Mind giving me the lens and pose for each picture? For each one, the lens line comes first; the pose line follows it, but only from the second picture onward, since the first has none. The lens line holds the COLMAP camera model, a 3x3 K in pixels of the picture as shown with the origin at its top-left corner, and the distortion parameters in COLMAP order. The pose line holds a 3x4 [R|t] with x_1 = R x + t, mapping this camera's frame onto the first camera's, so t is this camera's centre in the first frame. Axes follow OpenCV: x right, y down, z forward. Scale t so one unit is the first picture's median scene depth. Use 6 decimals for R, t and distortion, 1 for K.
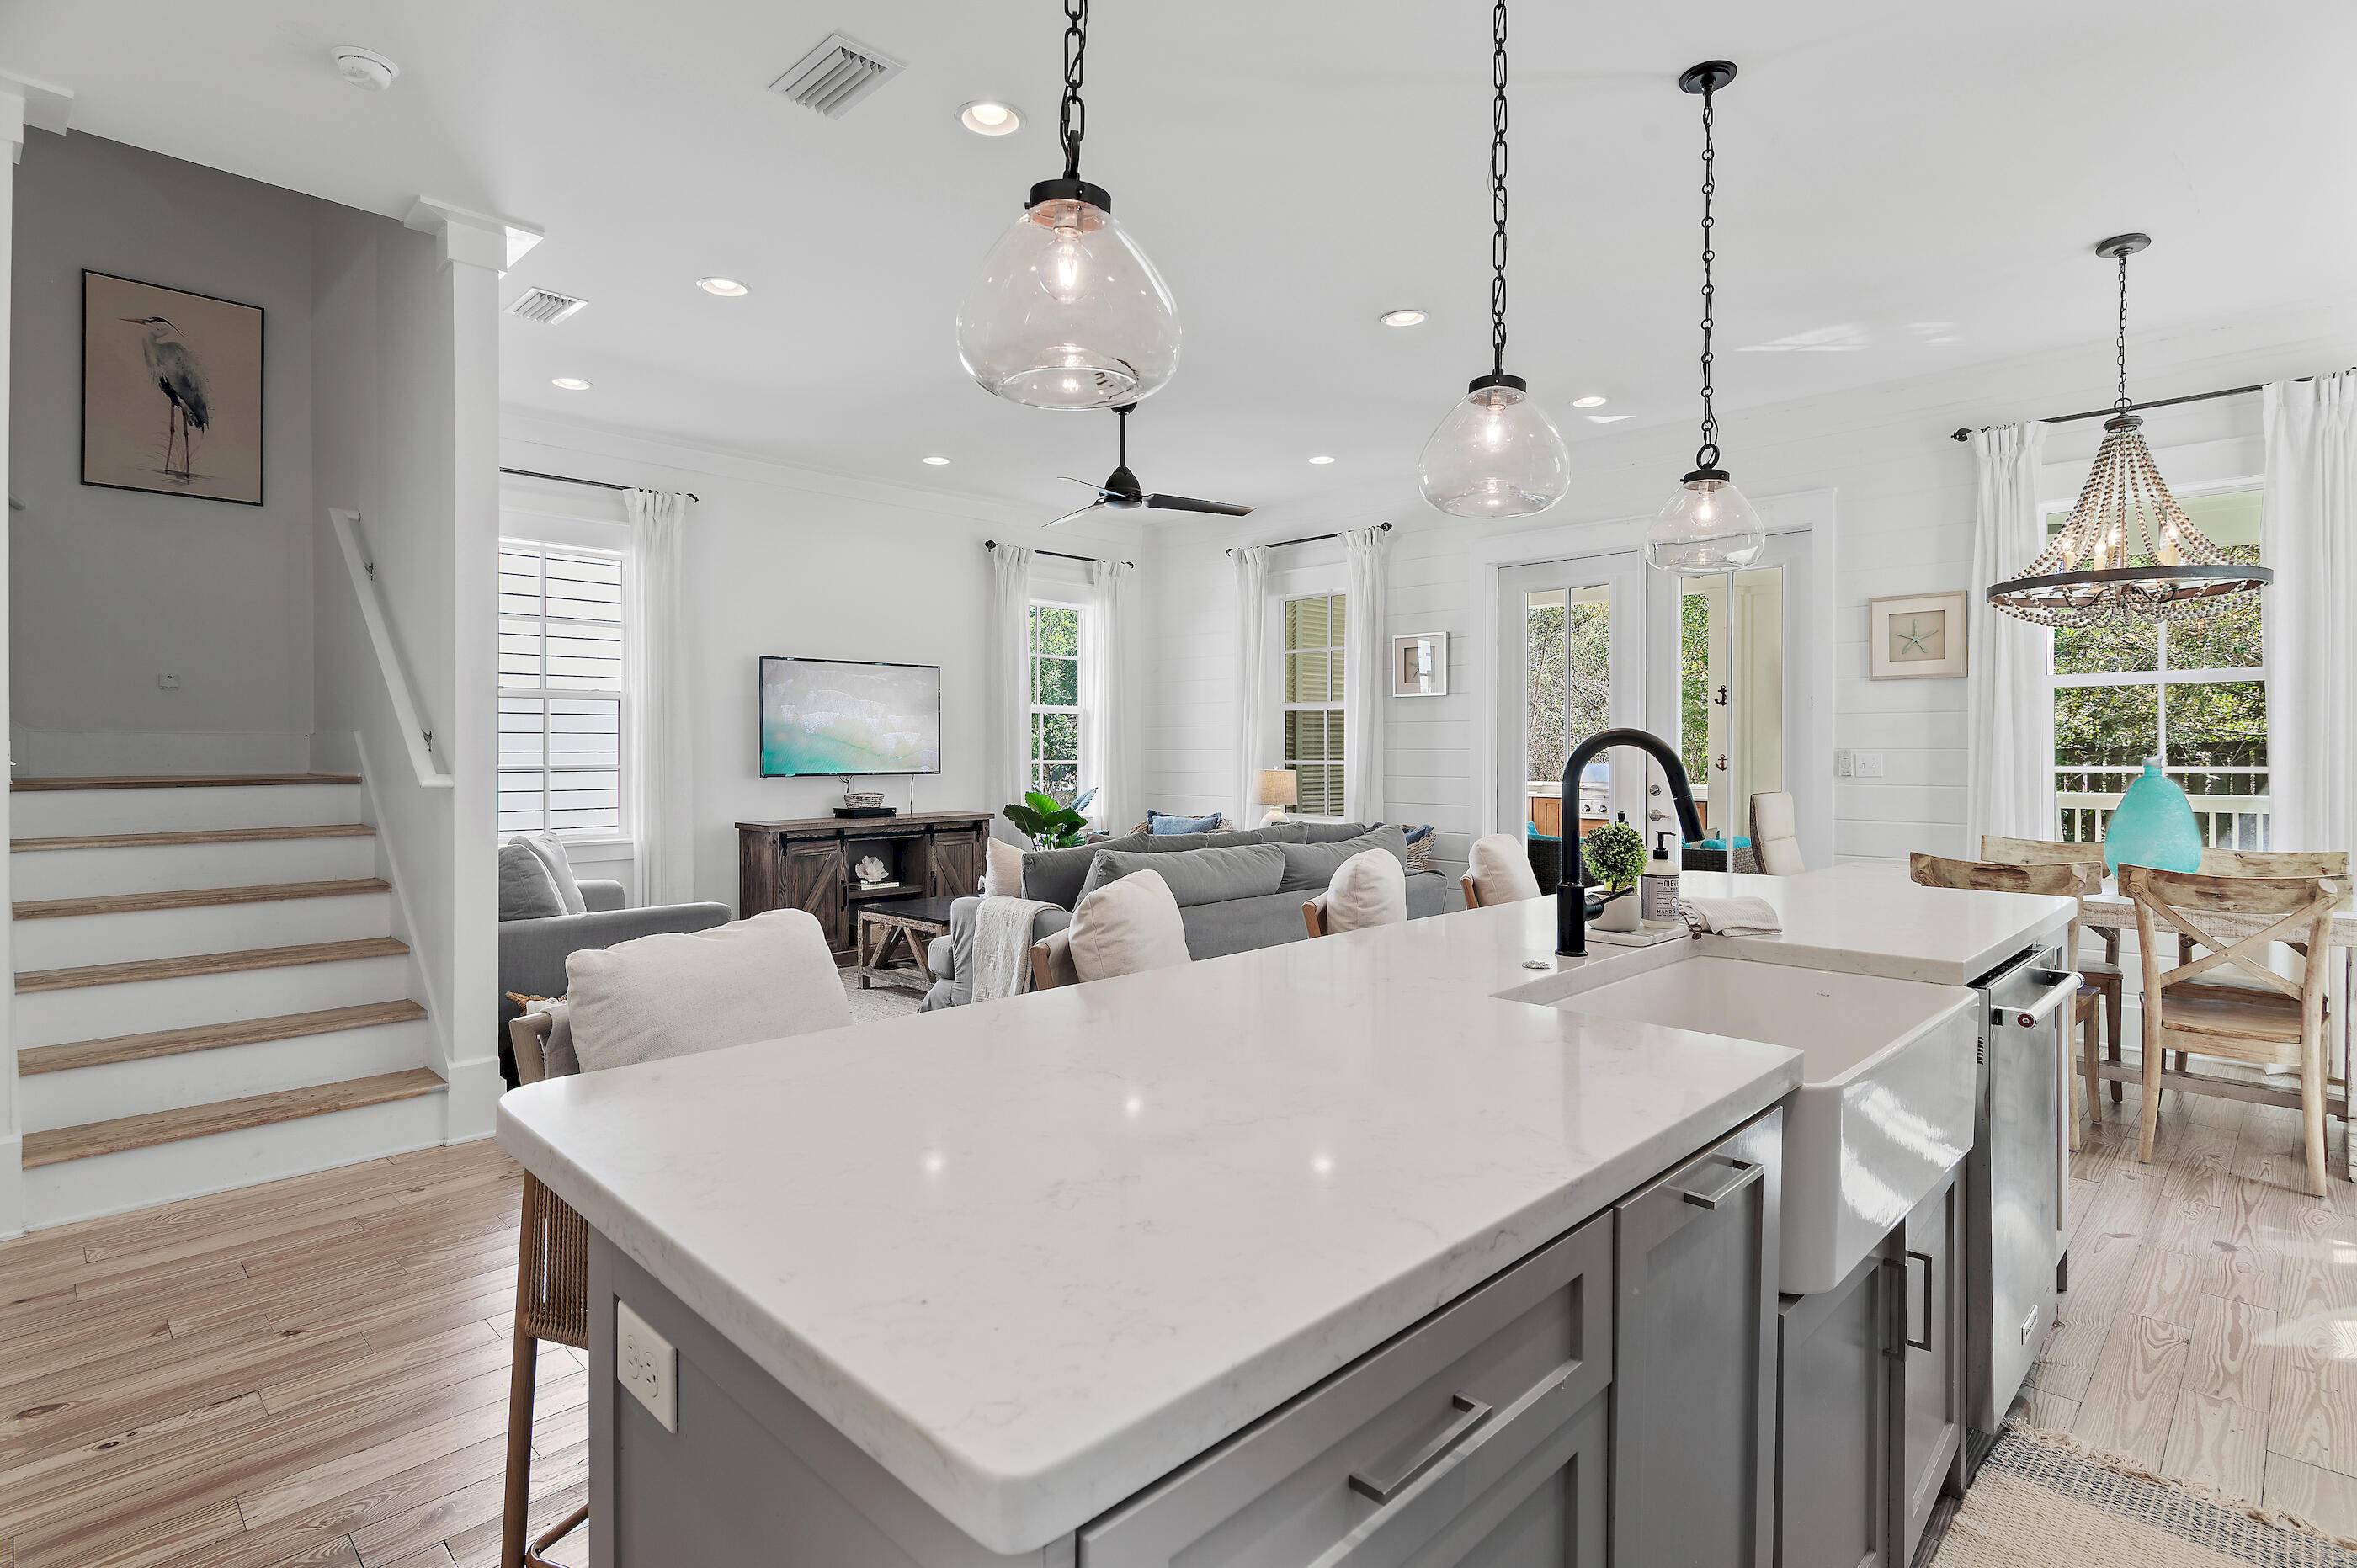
lens RADIAL K [[1142.3, 0, 1175.4], [0, 1142.3, 767.2], [0, 0, 1]] dist [0.004703, 0.003548]
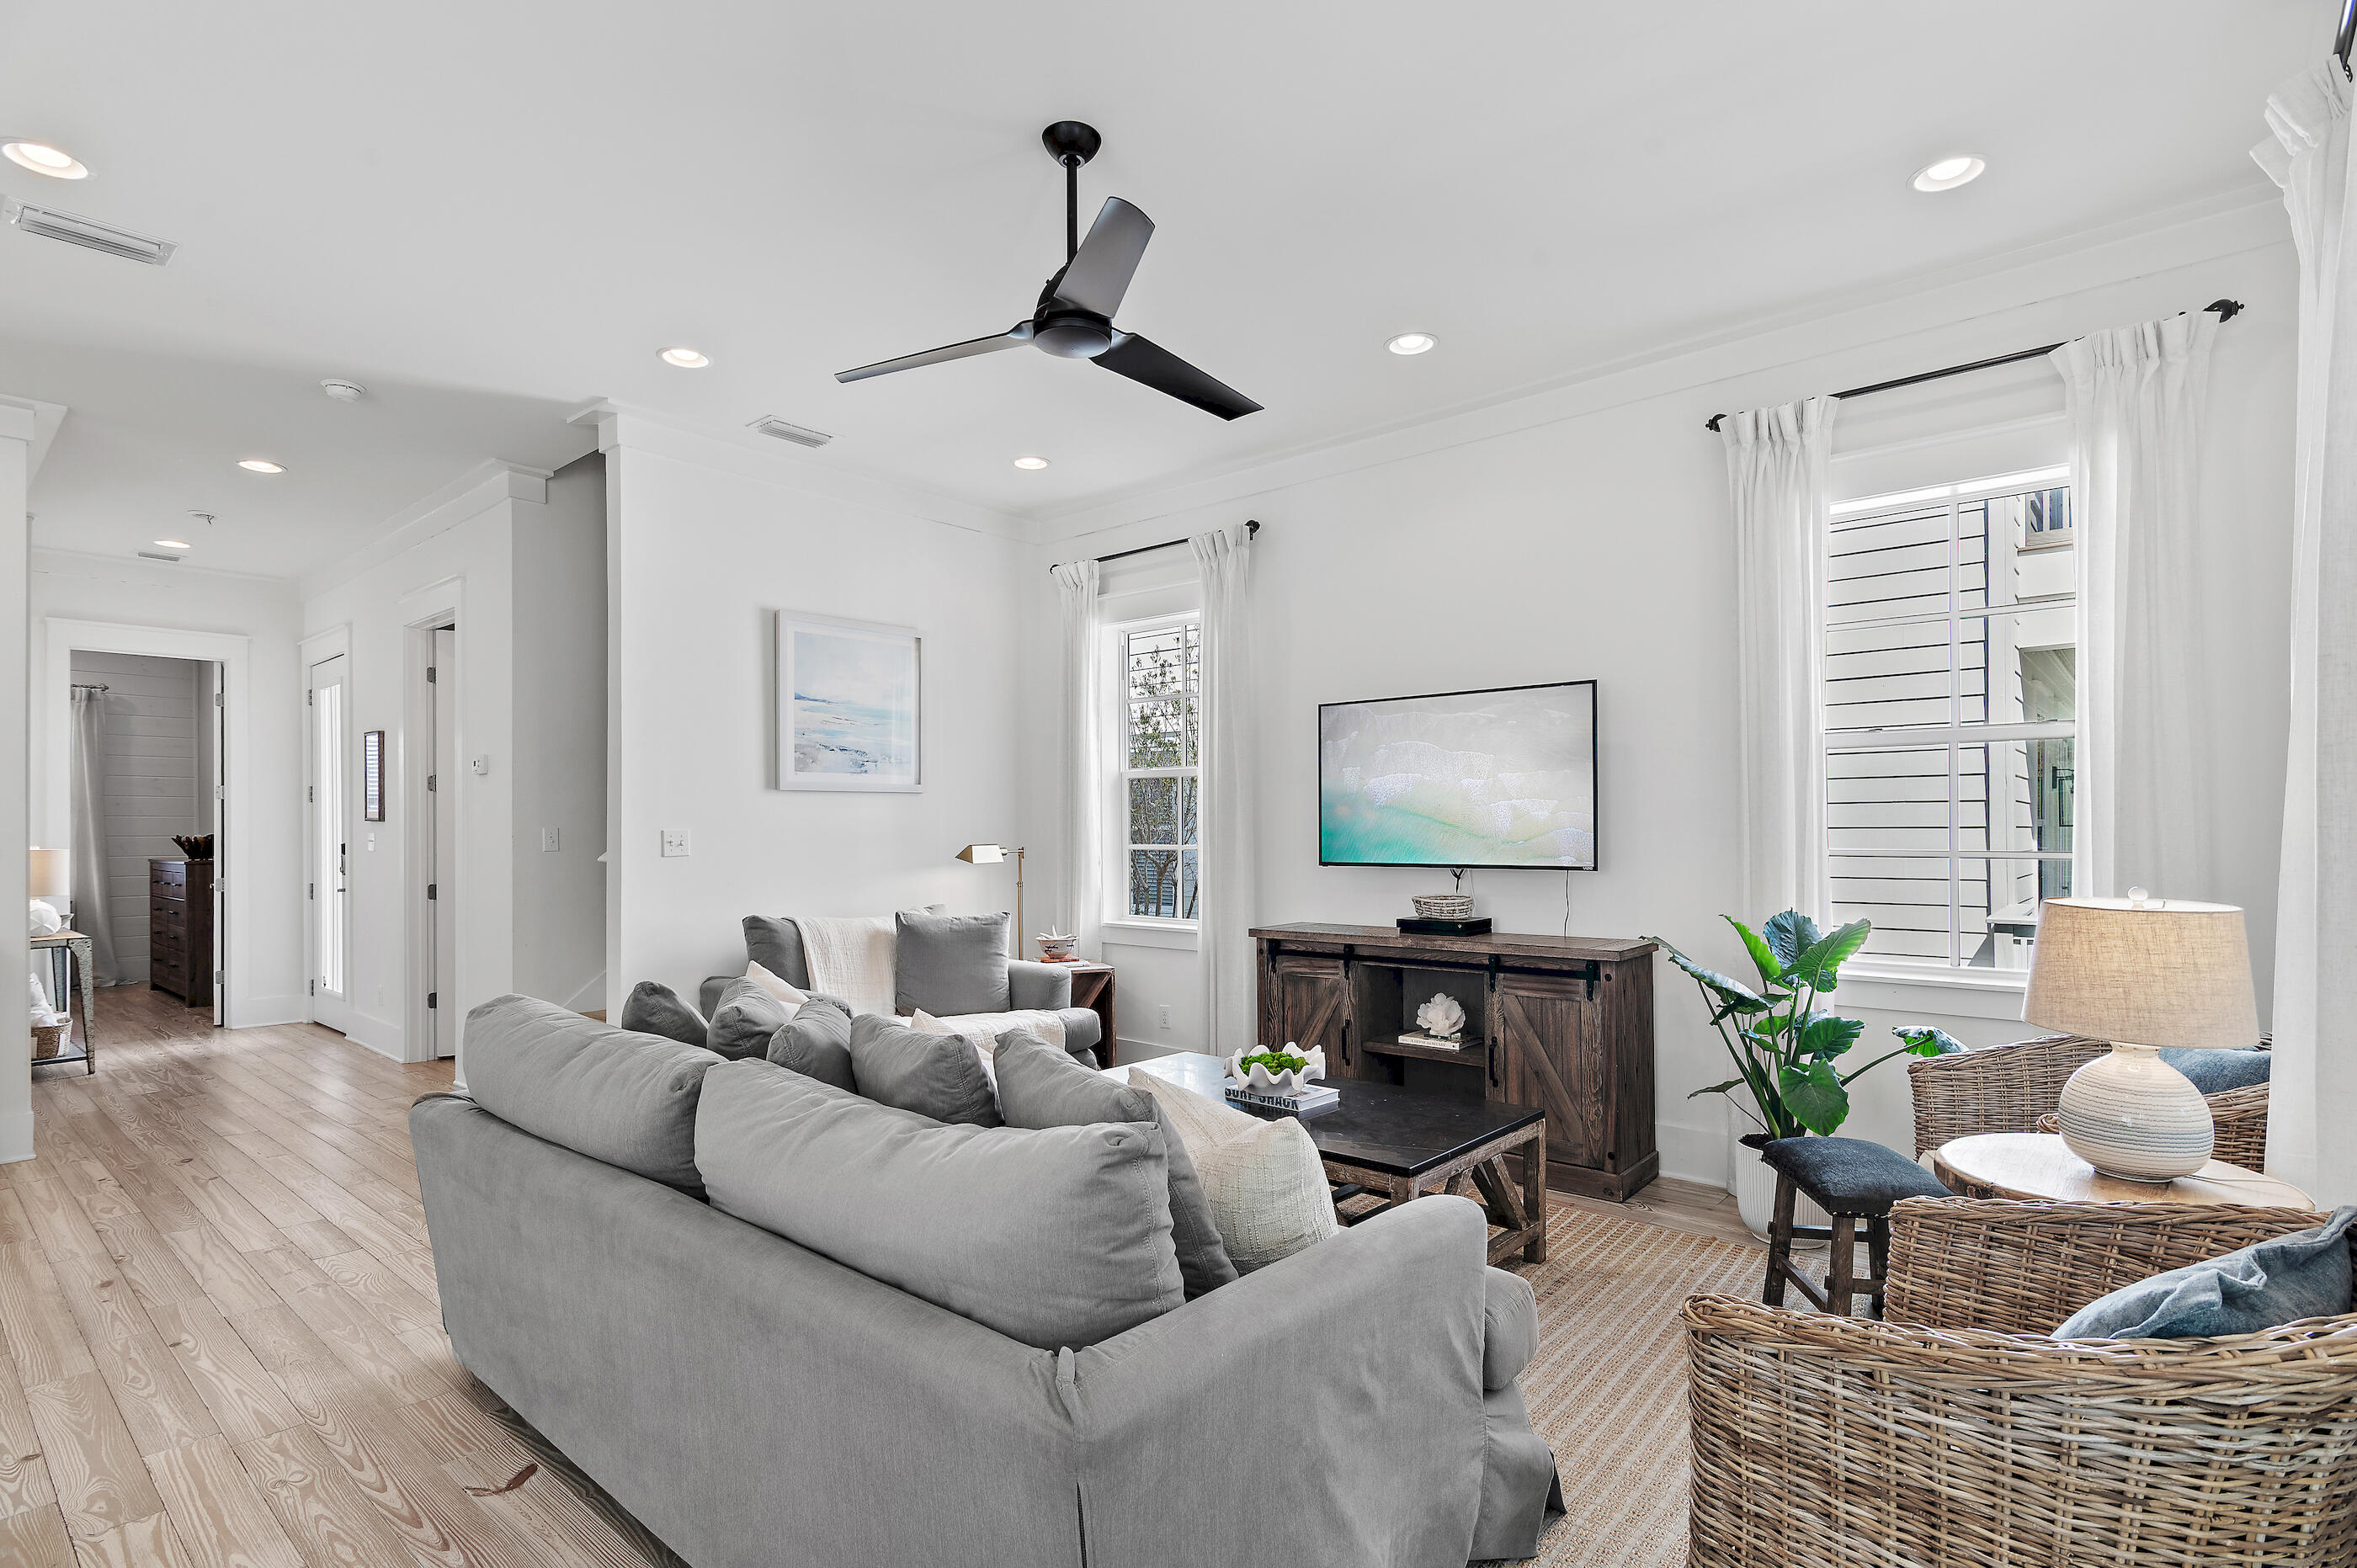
lens RADIAL K [[1142.3, 0, 1128.4], [0, 1142.3, 826.6], [0, 0, 1]] dist [0.004703, 0.003548]
pose [[0.071463, -0.001223, -0.997443, 0.366694], [-0.010668, 0.999941, -0.001991, -0.013713], [0.997386, 0.010783, 0.071445, 0.795526]]
